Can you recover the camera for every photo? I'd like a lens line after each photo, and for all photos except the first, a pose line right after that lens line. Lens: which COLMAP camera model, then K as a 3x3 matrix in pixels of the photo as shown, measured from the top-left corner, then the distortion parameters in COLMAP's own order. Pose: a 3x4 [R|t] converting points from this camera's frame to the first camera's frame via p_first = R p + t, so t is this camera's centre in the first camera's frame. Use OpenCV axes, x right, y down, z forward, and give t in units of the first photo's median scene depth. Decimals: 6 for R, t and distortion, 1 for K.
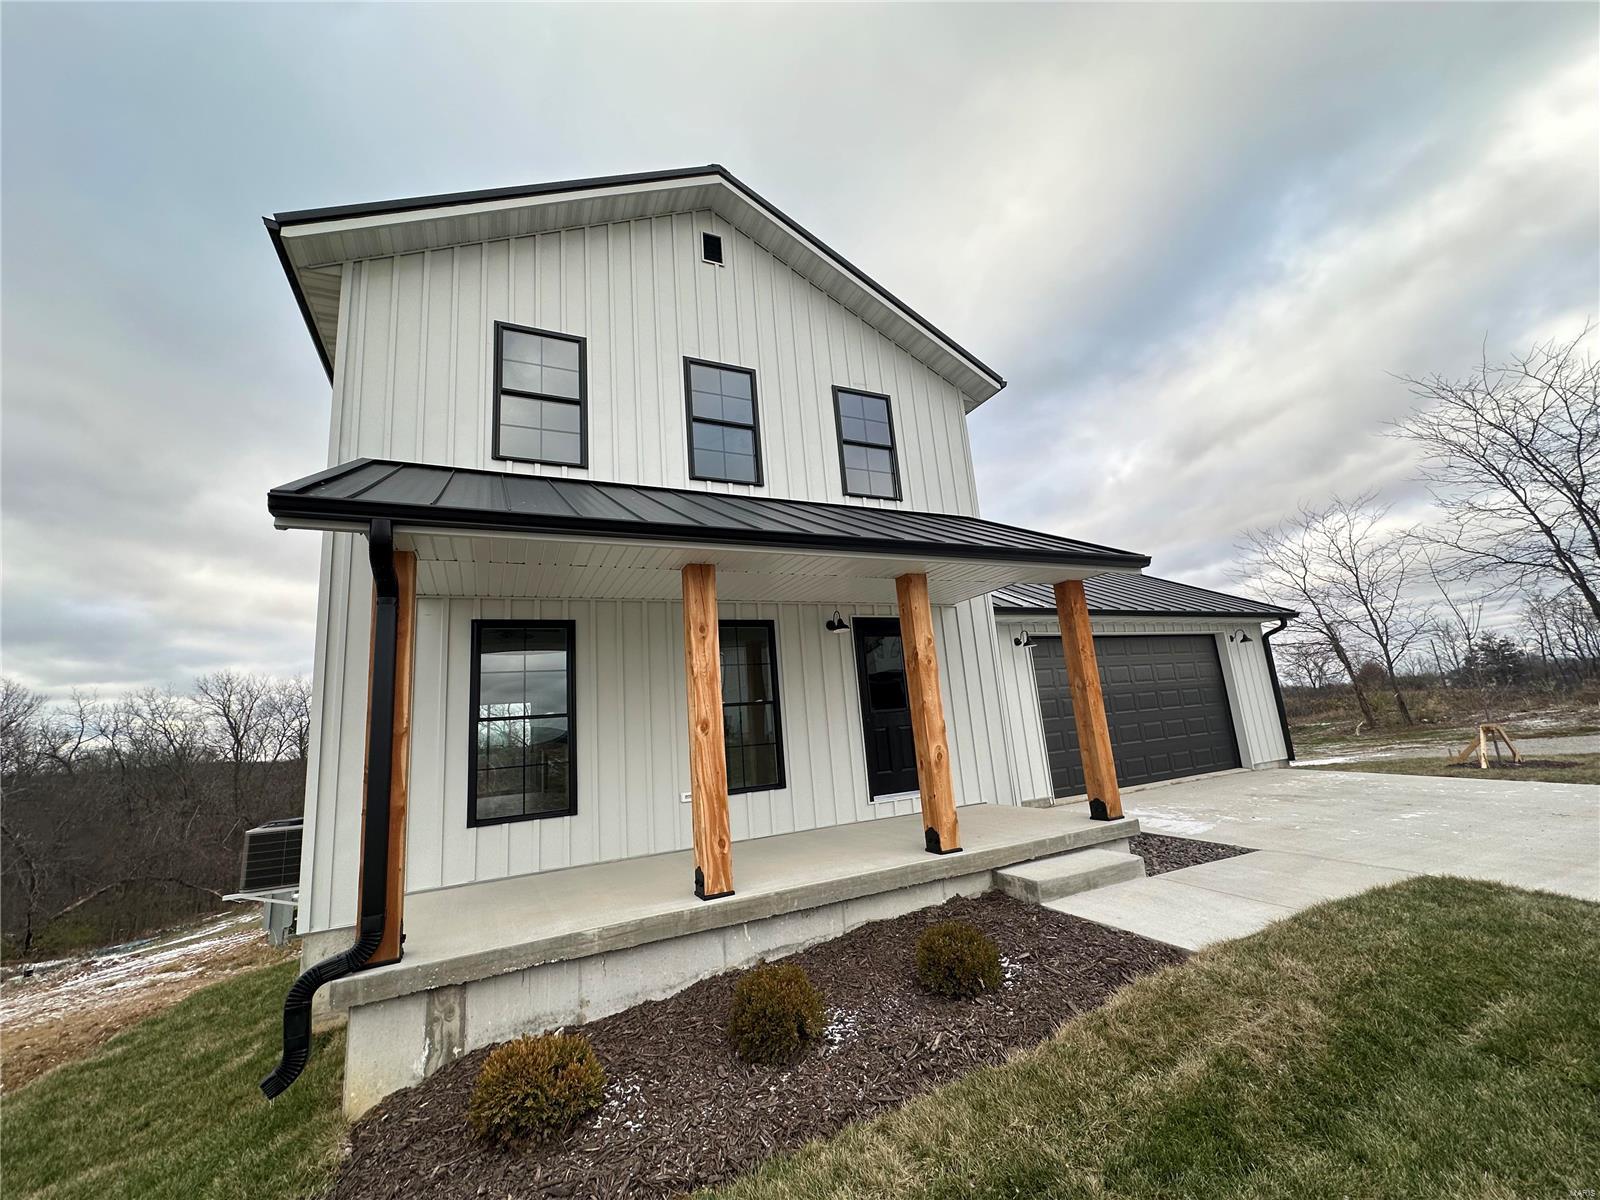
lens RADIAL K [[638.3, 0, 800.0], [0, 638.3, 600.0], [0, 0, 1]] dist [-0.002639, 0.000559]
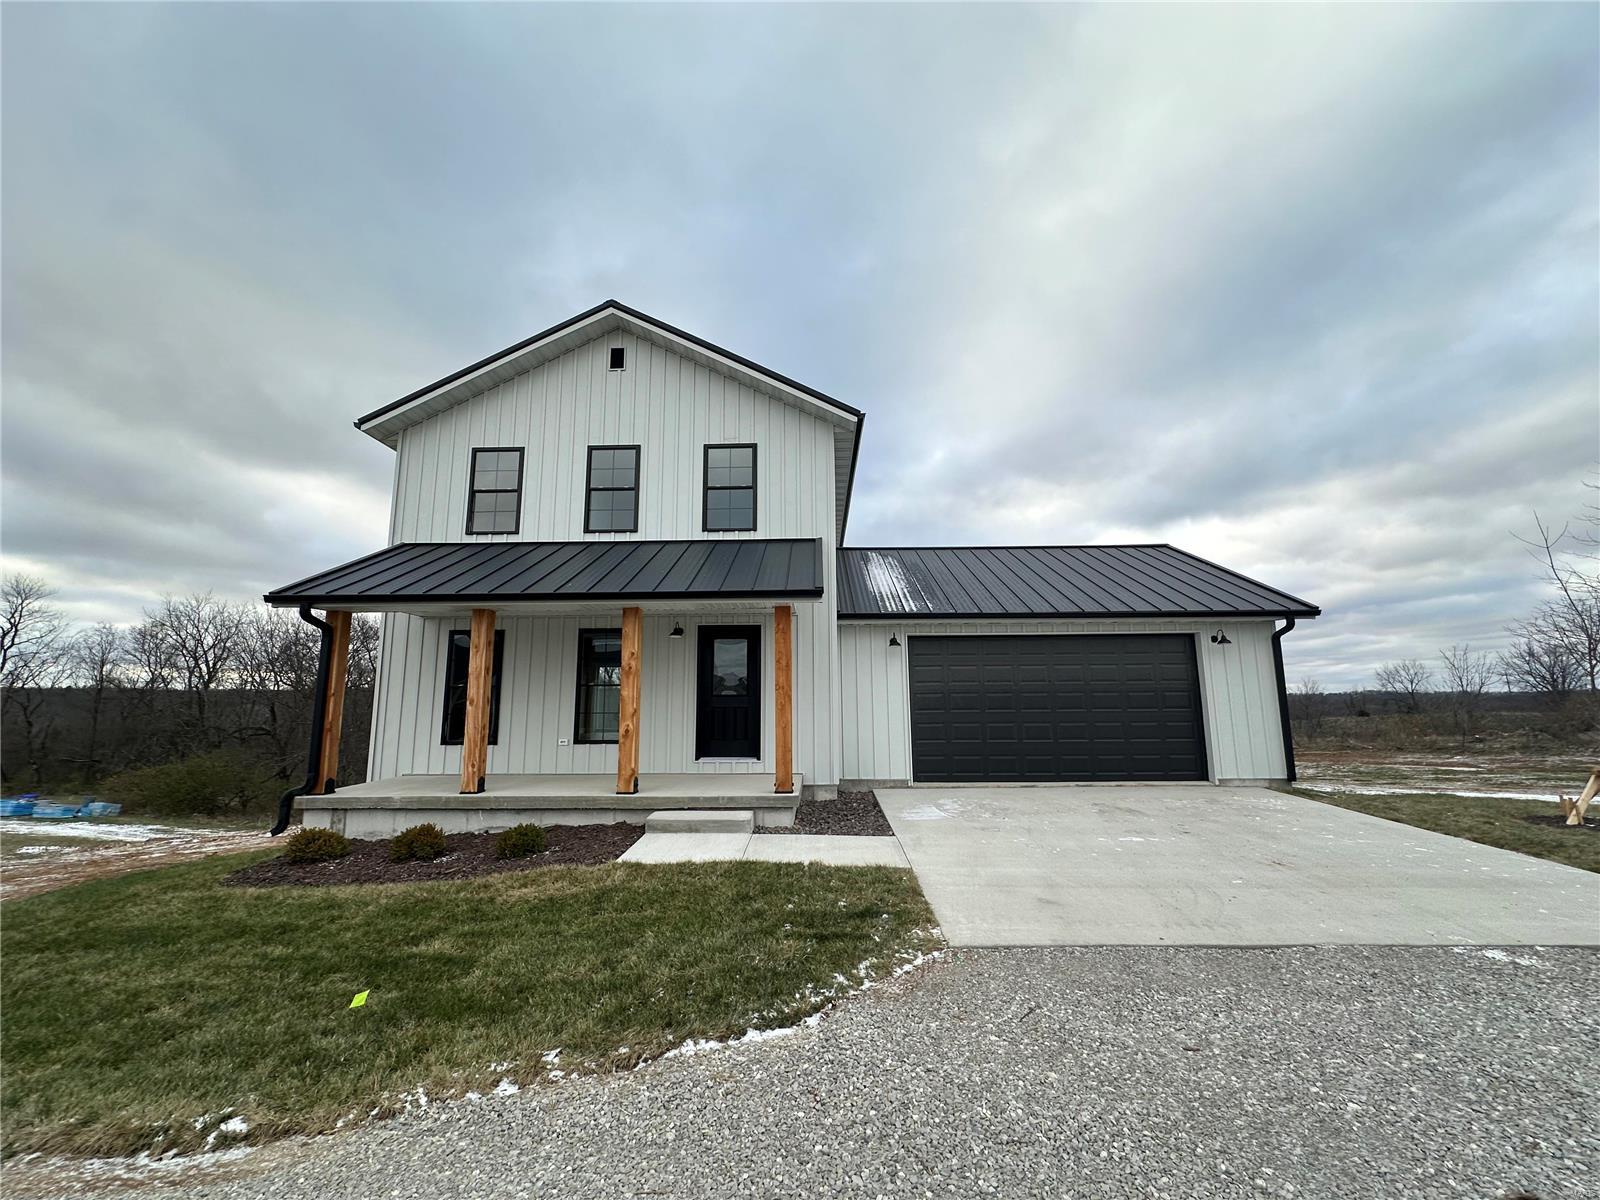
lens RADIAL K [[638.3, 0, 800.0], [0, 638.3, 600.0], [0, 0, 1]] dist [-0.002639, 0.000559]
pose [[0.887534, 0.002007, -0.460739, 0.986464], [0.028901, 0.997779, 0.060020, -0.111016], [0.459836, -0.066586, 0.885504, -0.098049]]
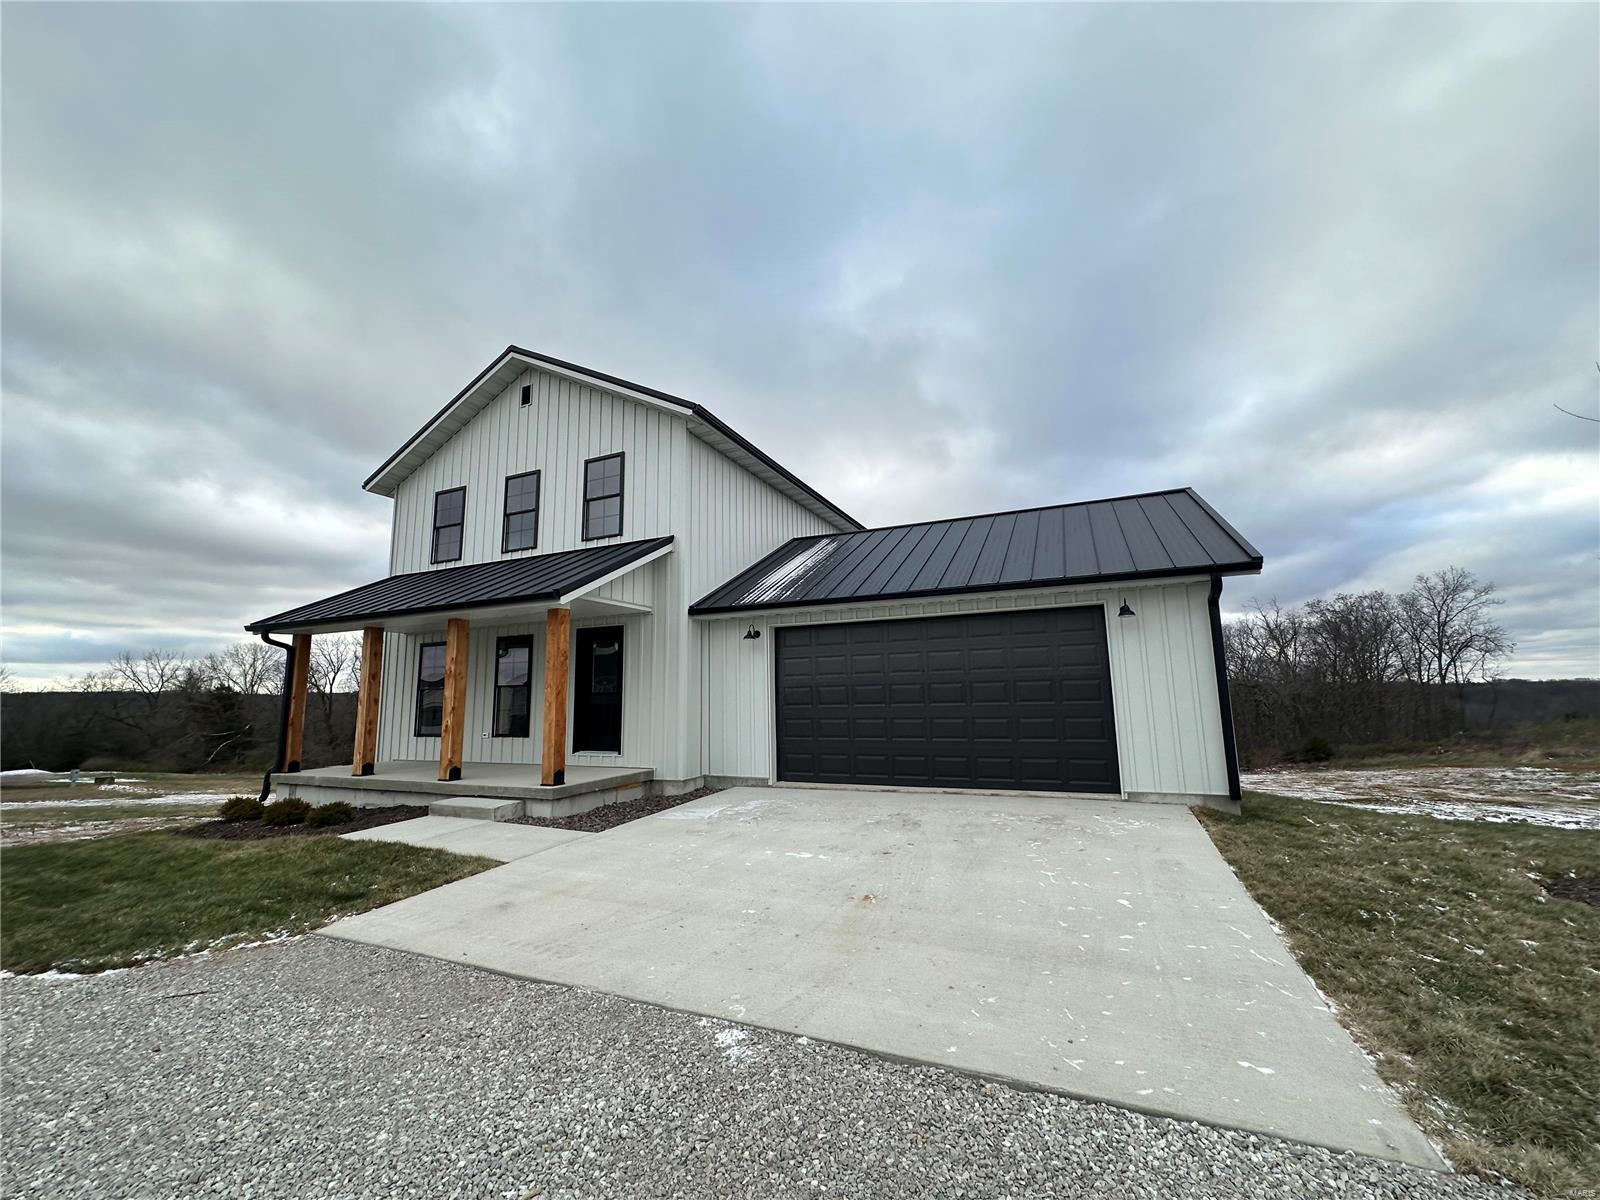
lens RADIAL K [[638.3, 0, 800.0], [0, 638.3, 600.0], [0, 0, 1]] dist [-0.002639, 0.000559]
pose [[0.642515, -0.049823, -0.764652, 1.685399], [0.123790, 0.991525, 0.039412, -0.035647], [0.756208, -0.119979, 0.643237, 0.504633]]
